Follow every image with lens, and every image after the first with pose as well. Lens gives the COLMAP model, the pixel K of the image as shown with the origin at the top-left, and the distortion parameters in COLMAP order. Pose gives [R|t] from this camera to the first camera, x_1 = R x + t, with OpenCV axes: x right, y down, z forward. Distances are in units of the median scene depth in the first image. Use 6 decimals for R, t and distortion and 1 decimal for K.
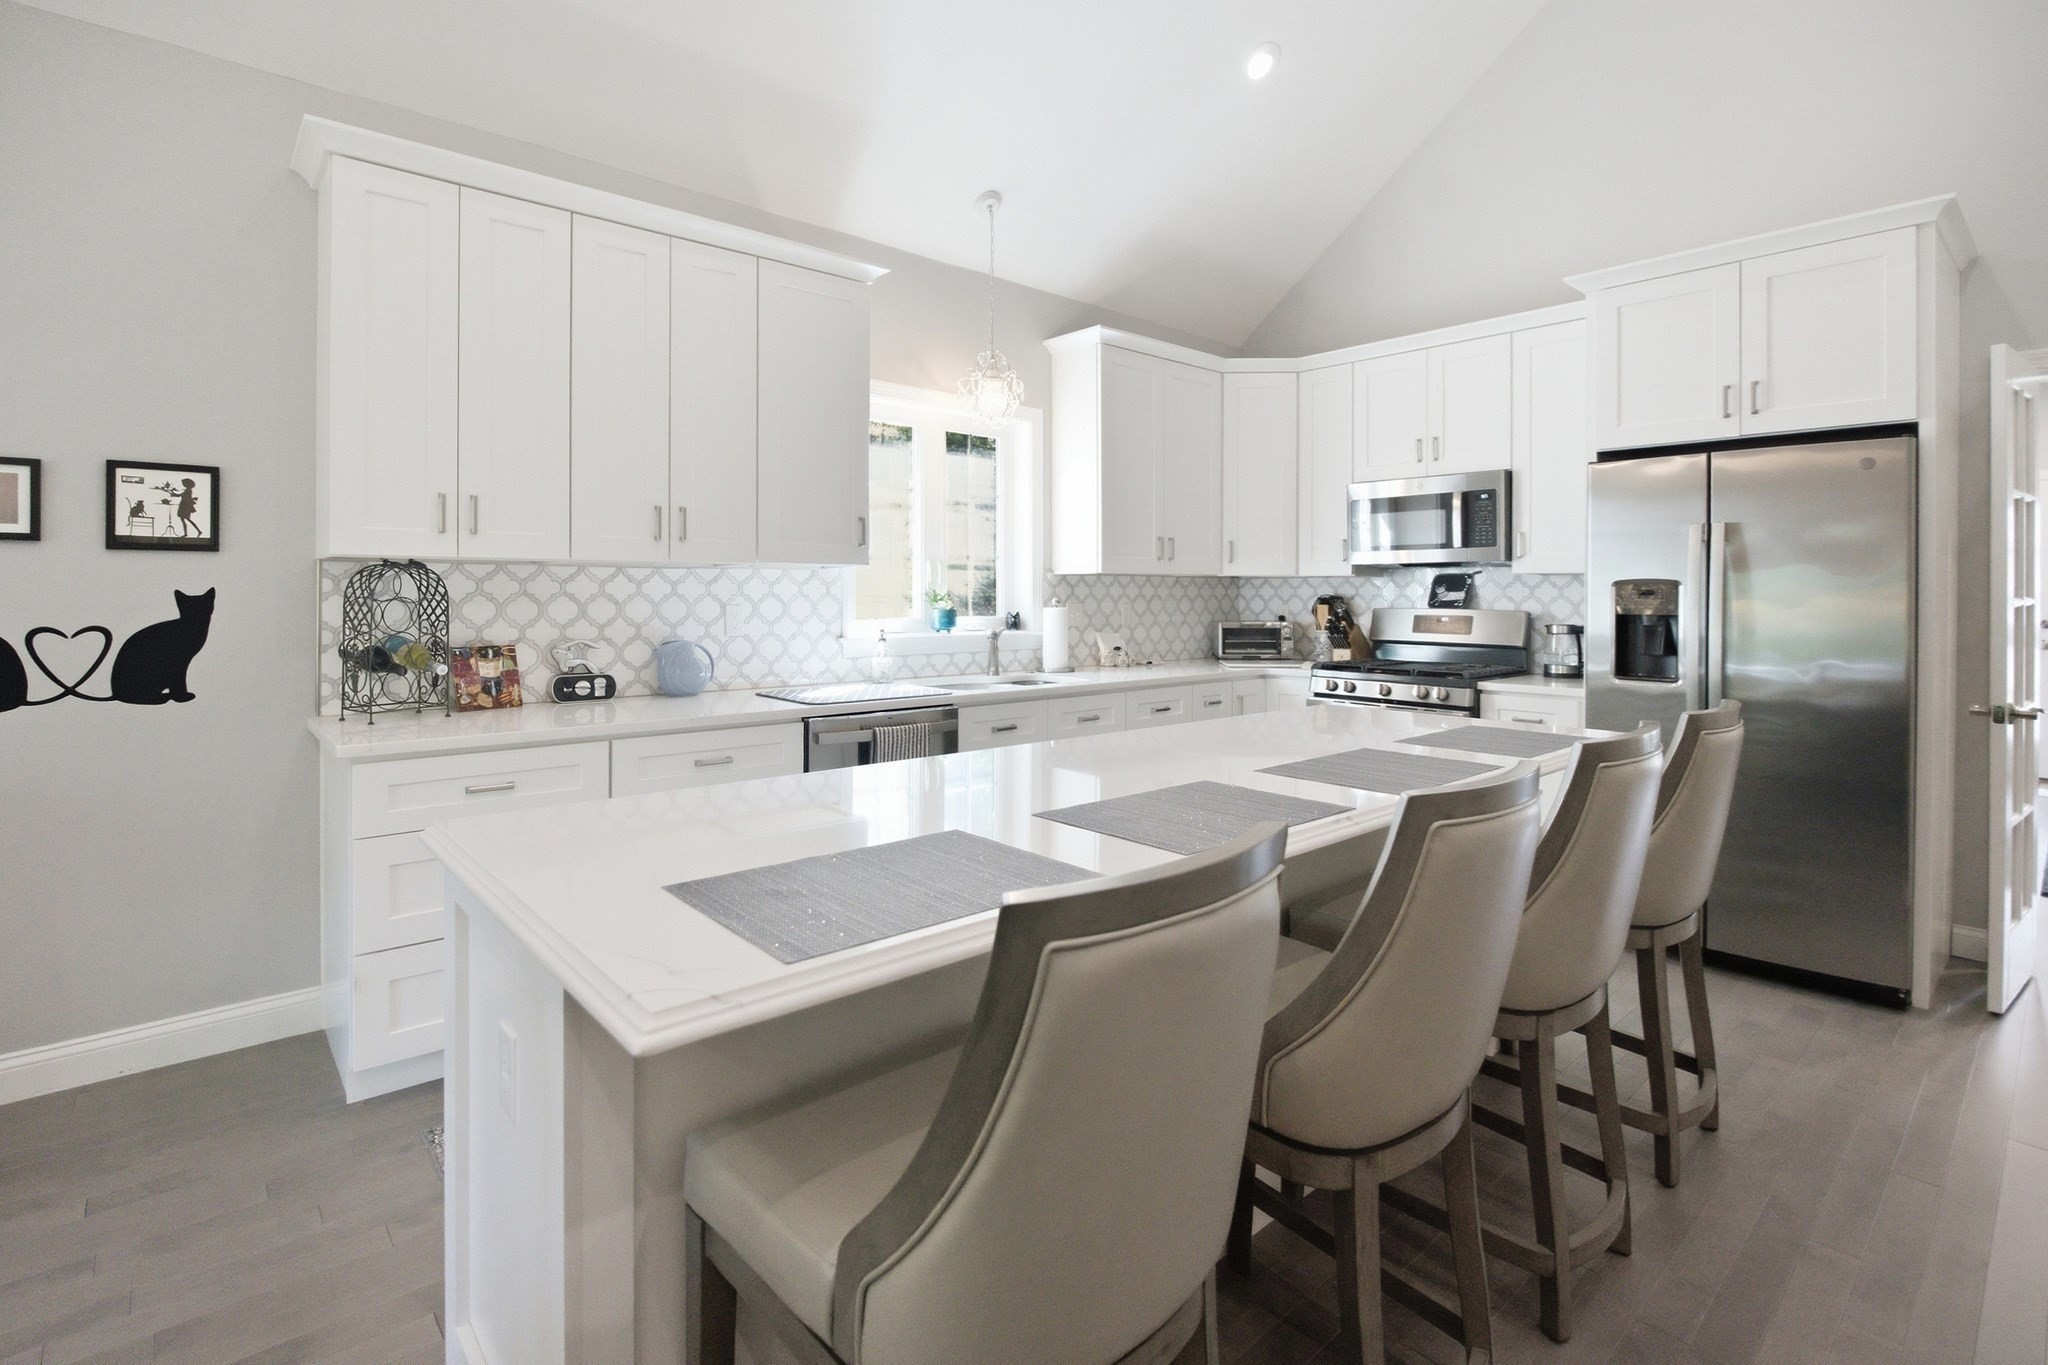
lens RADIAL K [[978.8, 0, 1020.4], [0, 978.8, 593.3], [0, 0, 1]] dist [-0.015985, -0.000005]
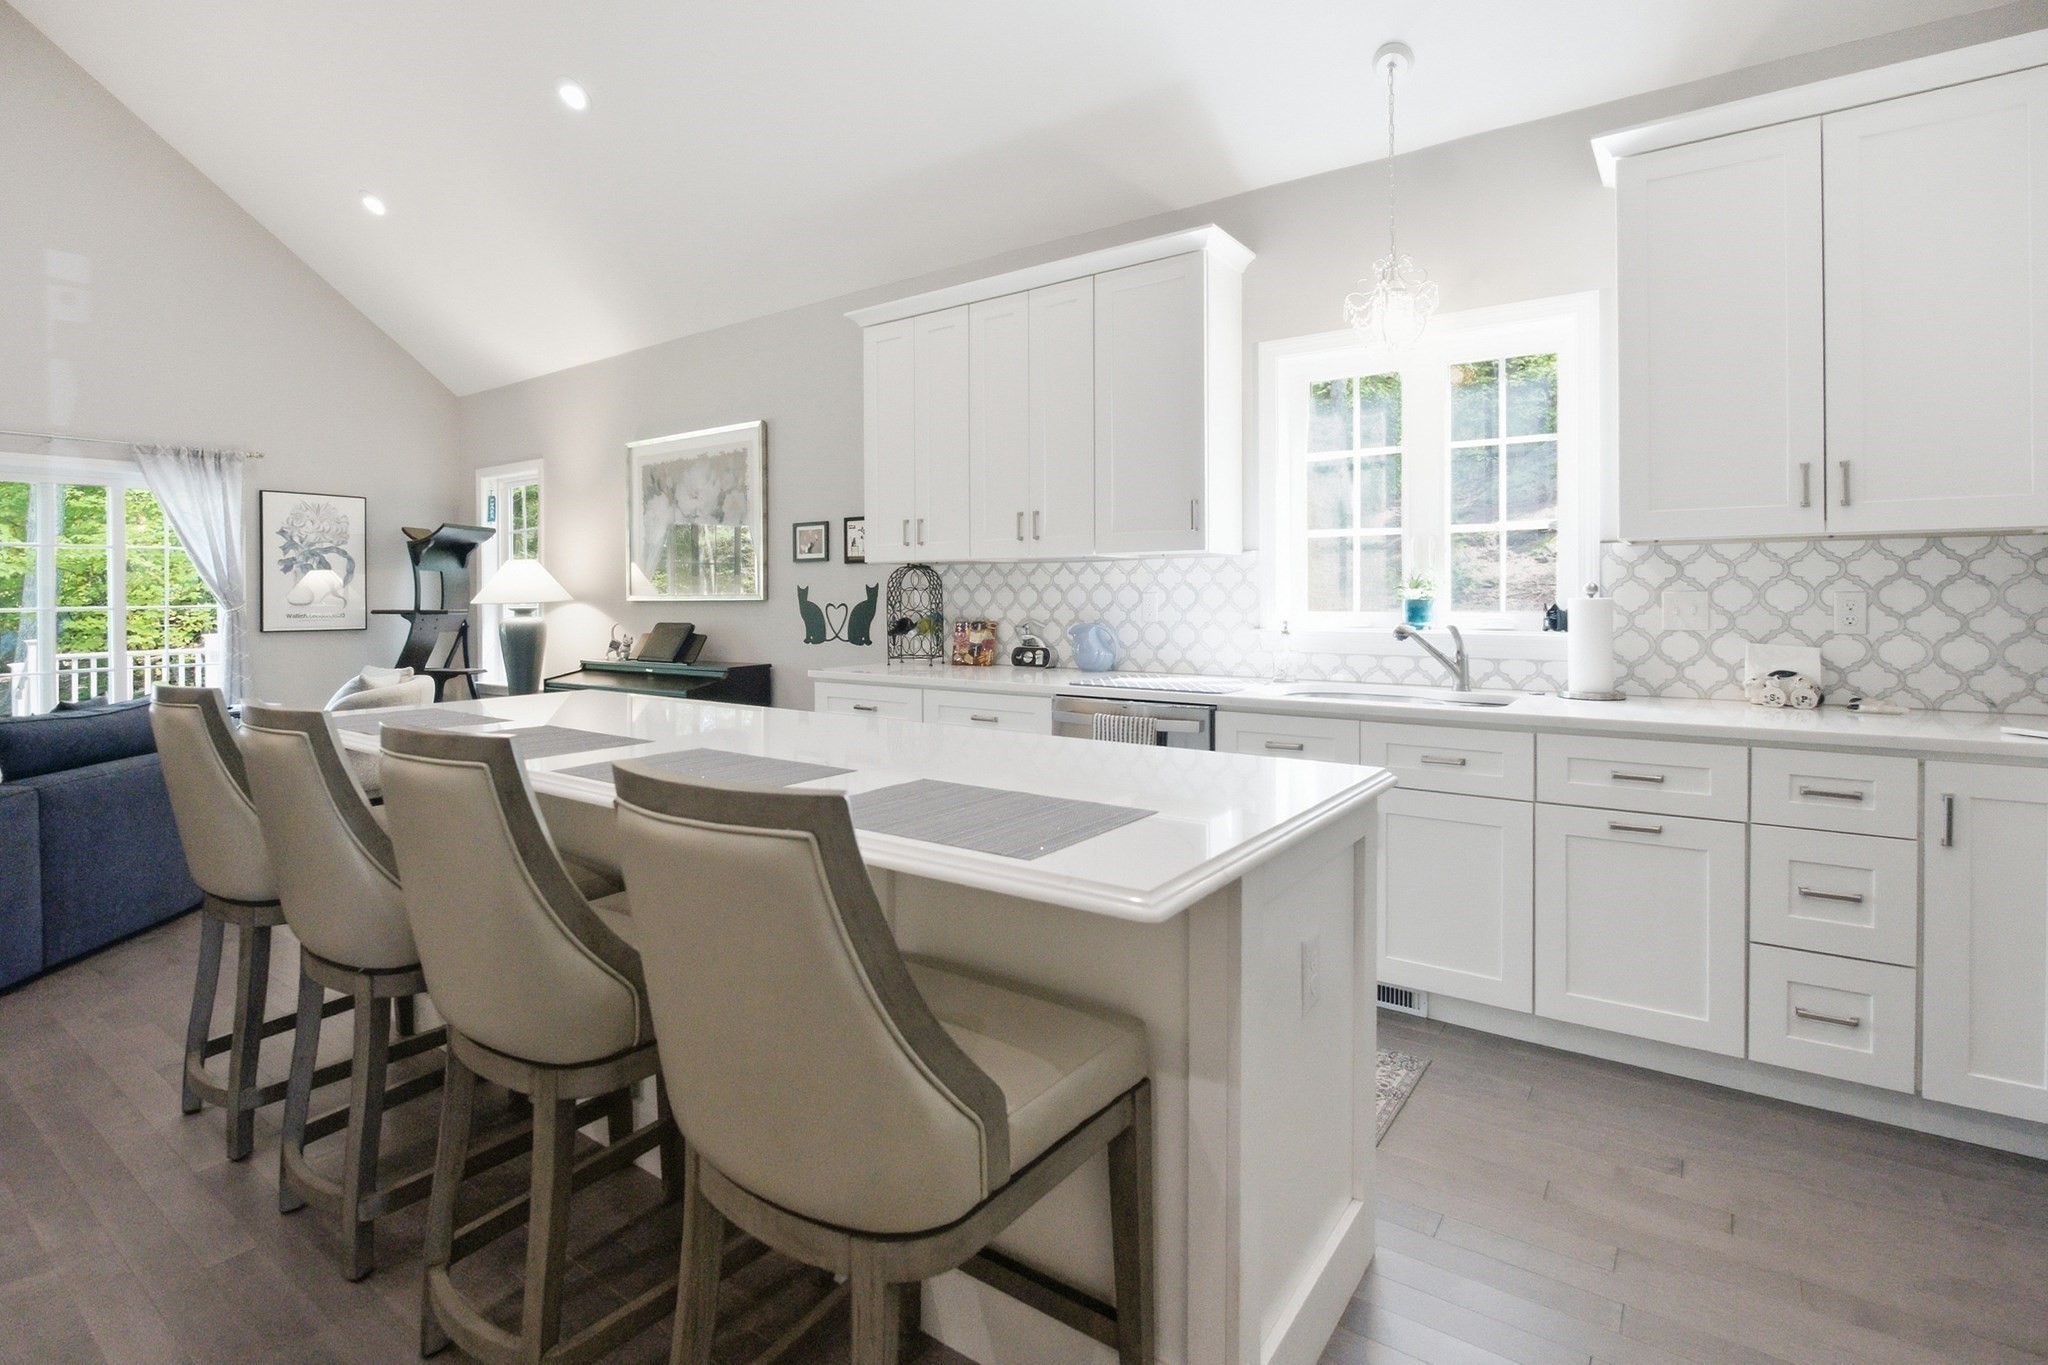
lens RADIAL K [[978.8, 0, 1020.4], [0, 978.8, 593.3], [0, 0, 1]] dist [-0.015985, -0.000005]
pose [[0.218786, 0.004426, -0.975763, 0.868896], [0.012385, 0.999897, 0.007313, 0.002982], [0.975694, -0.013685, 0.218708, 0.750371]]
